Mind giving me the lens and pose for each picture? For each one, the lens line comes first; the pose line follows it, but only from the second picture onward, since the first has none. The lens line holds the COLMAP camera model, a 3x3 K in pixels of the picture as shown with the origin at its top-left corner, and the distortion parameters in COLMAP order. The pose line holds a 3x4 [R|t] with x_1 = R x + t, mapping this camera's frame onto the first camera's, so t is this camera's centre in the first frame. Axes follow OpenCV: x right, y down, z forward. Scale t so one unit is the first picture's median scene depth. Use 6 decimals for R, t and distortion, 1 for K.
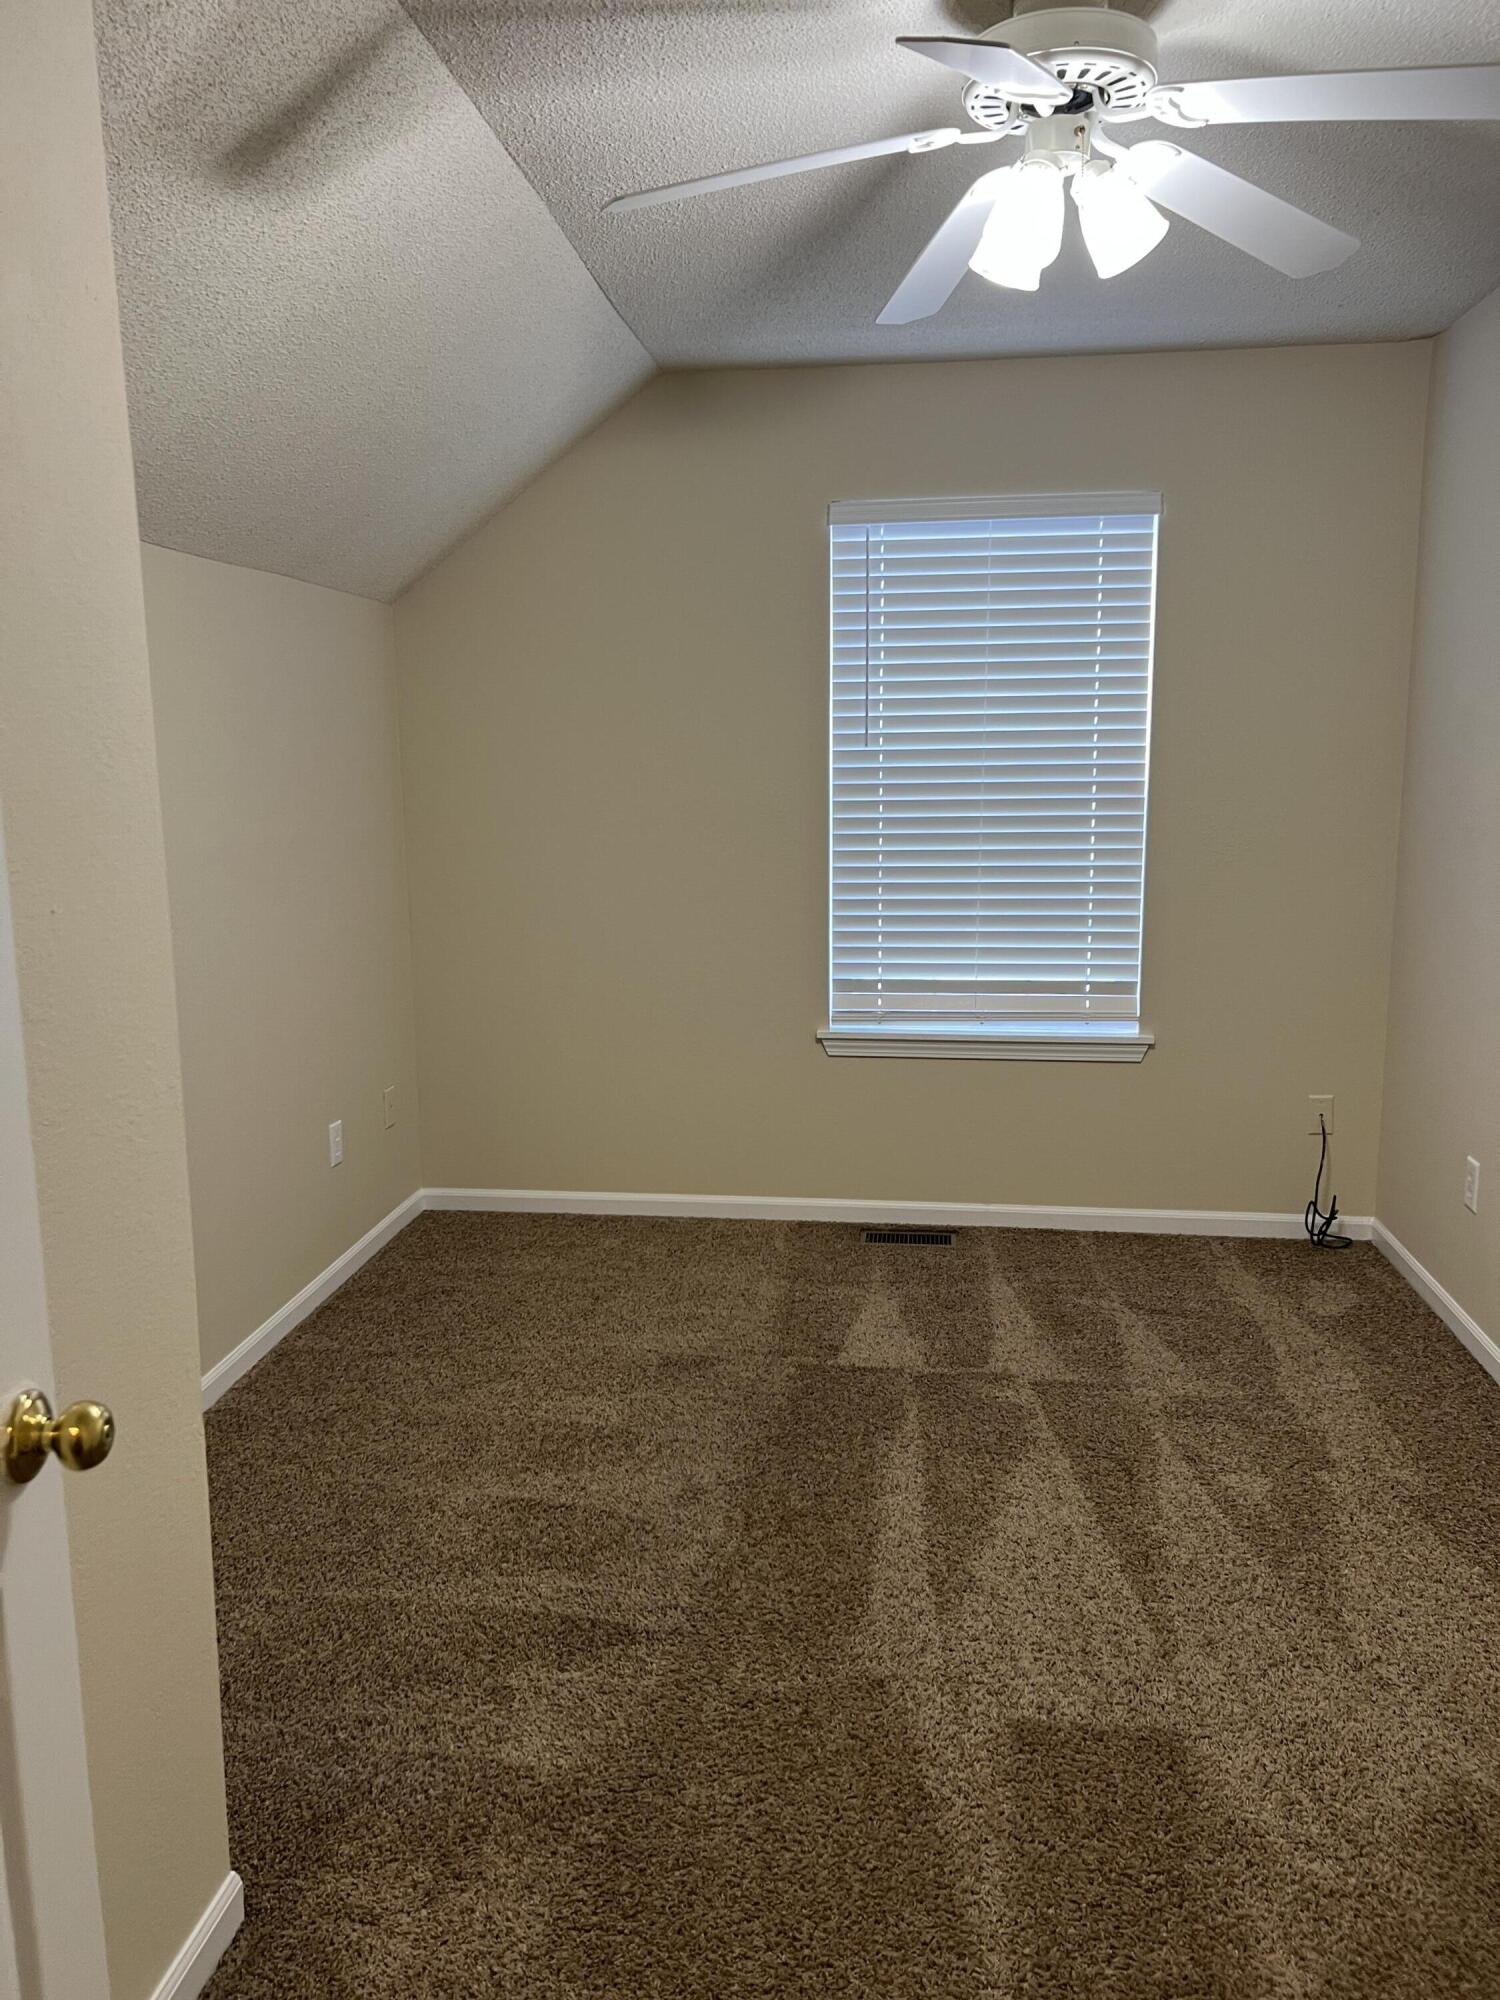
lens RADIAL K [[1506.9, 0, 730.7], [0, 1506.9, 1002.9], [0, 0, 1]] dist [0.059181, -0.065964]
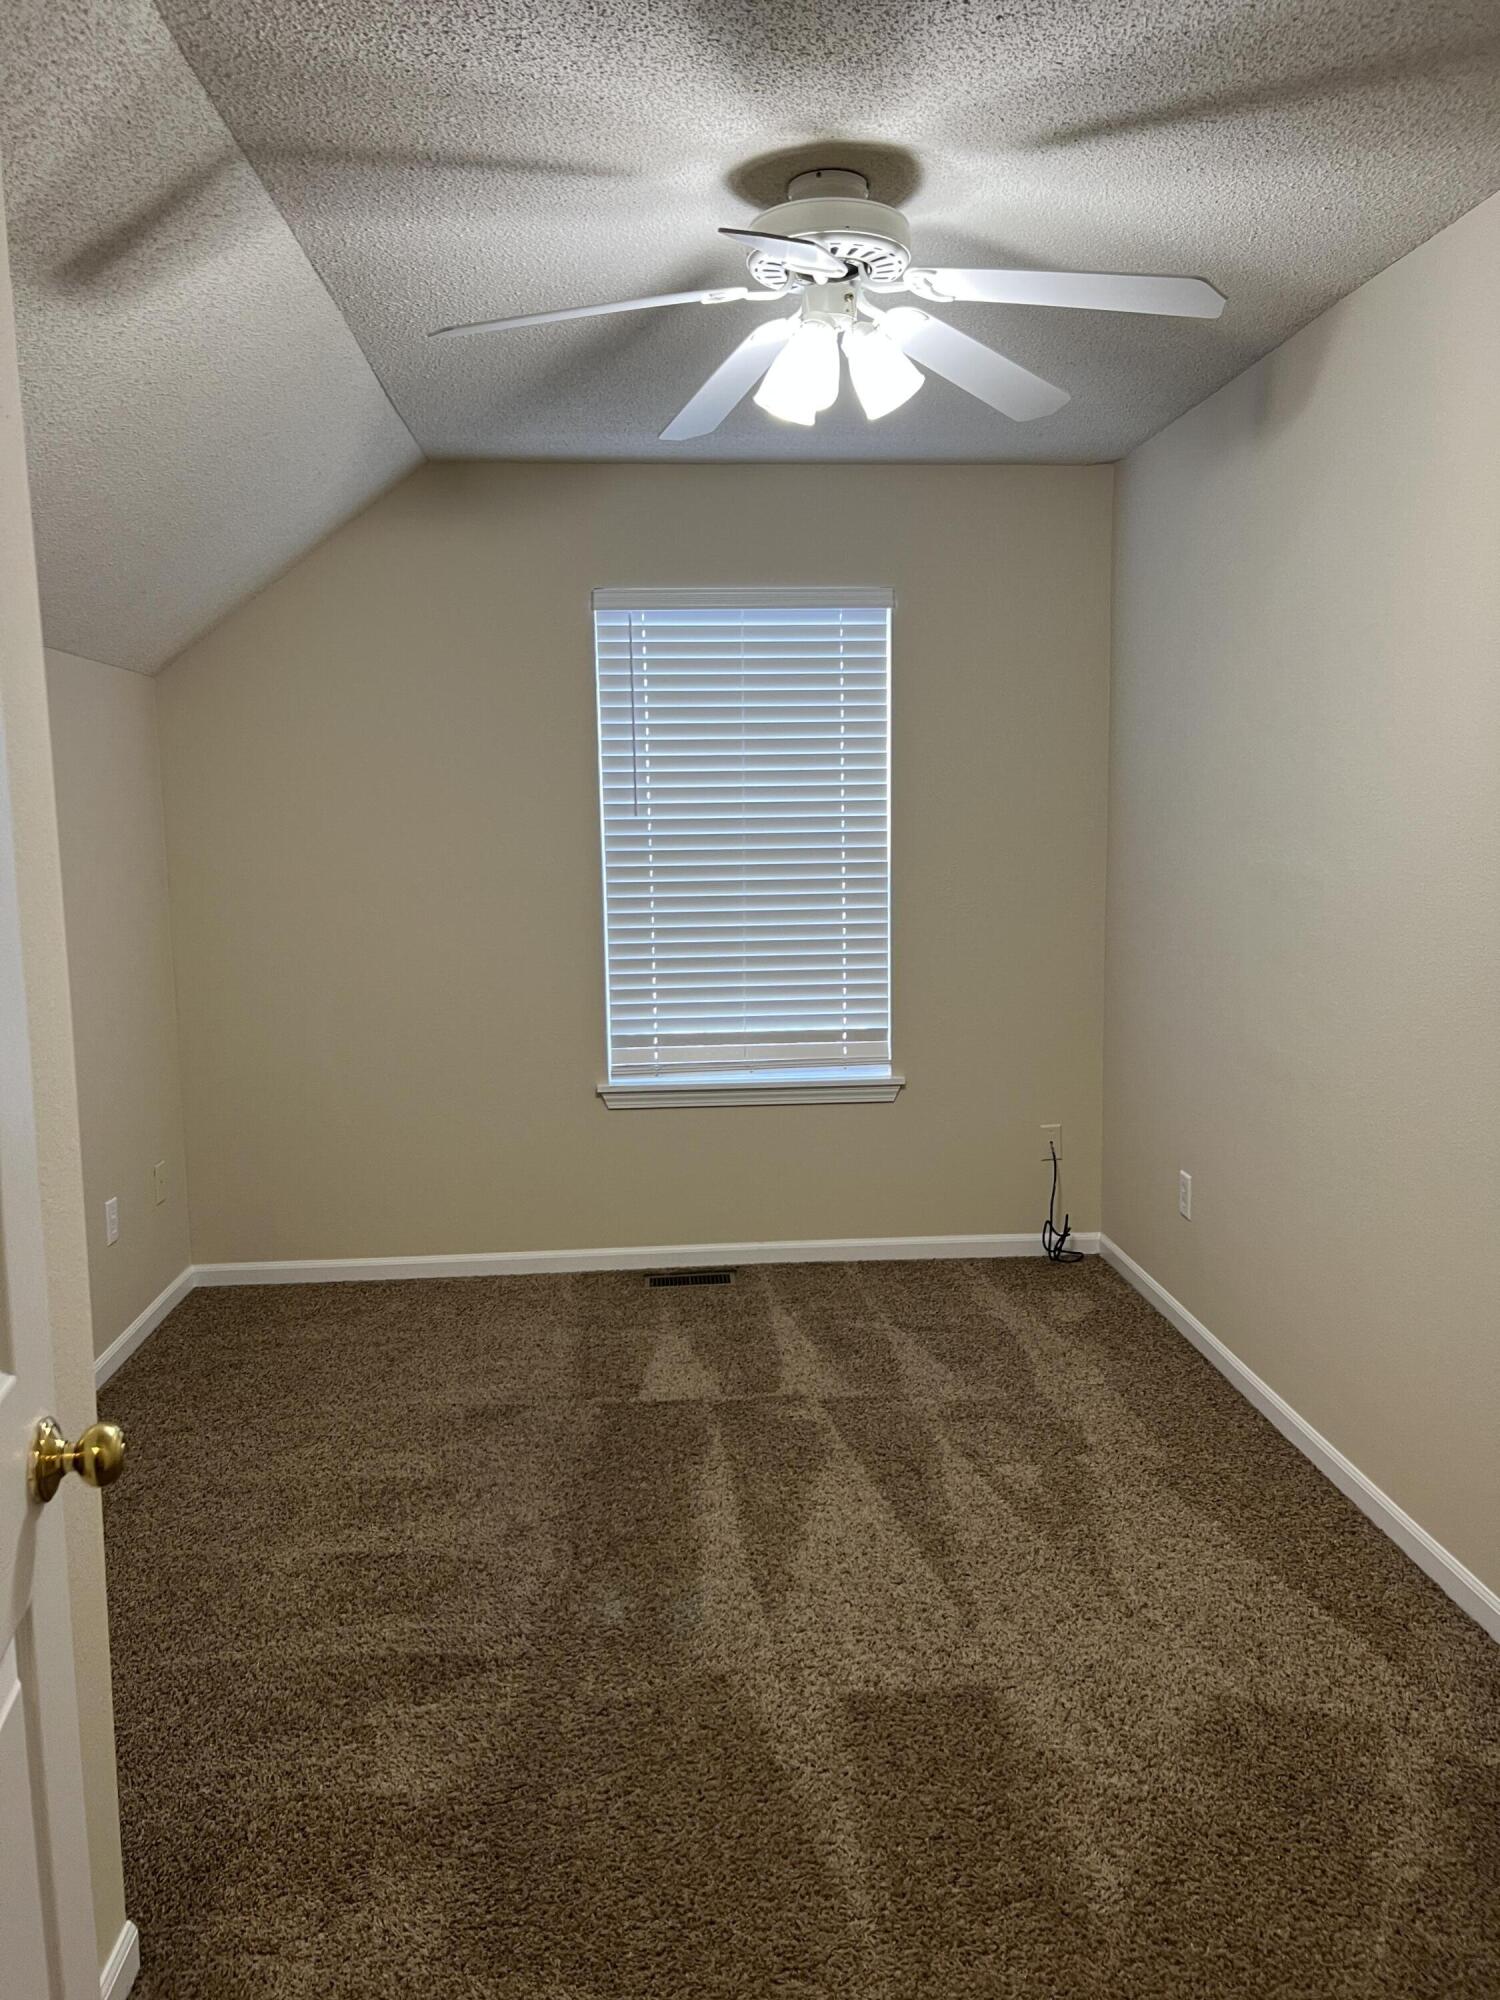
lens RADIAL K [[1506.9, 0, 751.5], [0, 1506.9, 992.5], [0, 0, 1]] dist [0.059181, -0.065964]
pose [[0.979749, -0.028373, 0.198212, -0.076138], [0.037828, 0.998312, -0.044080, 0.007243], [-0.196626, 0.050685, 0.979168, -0.083674]]
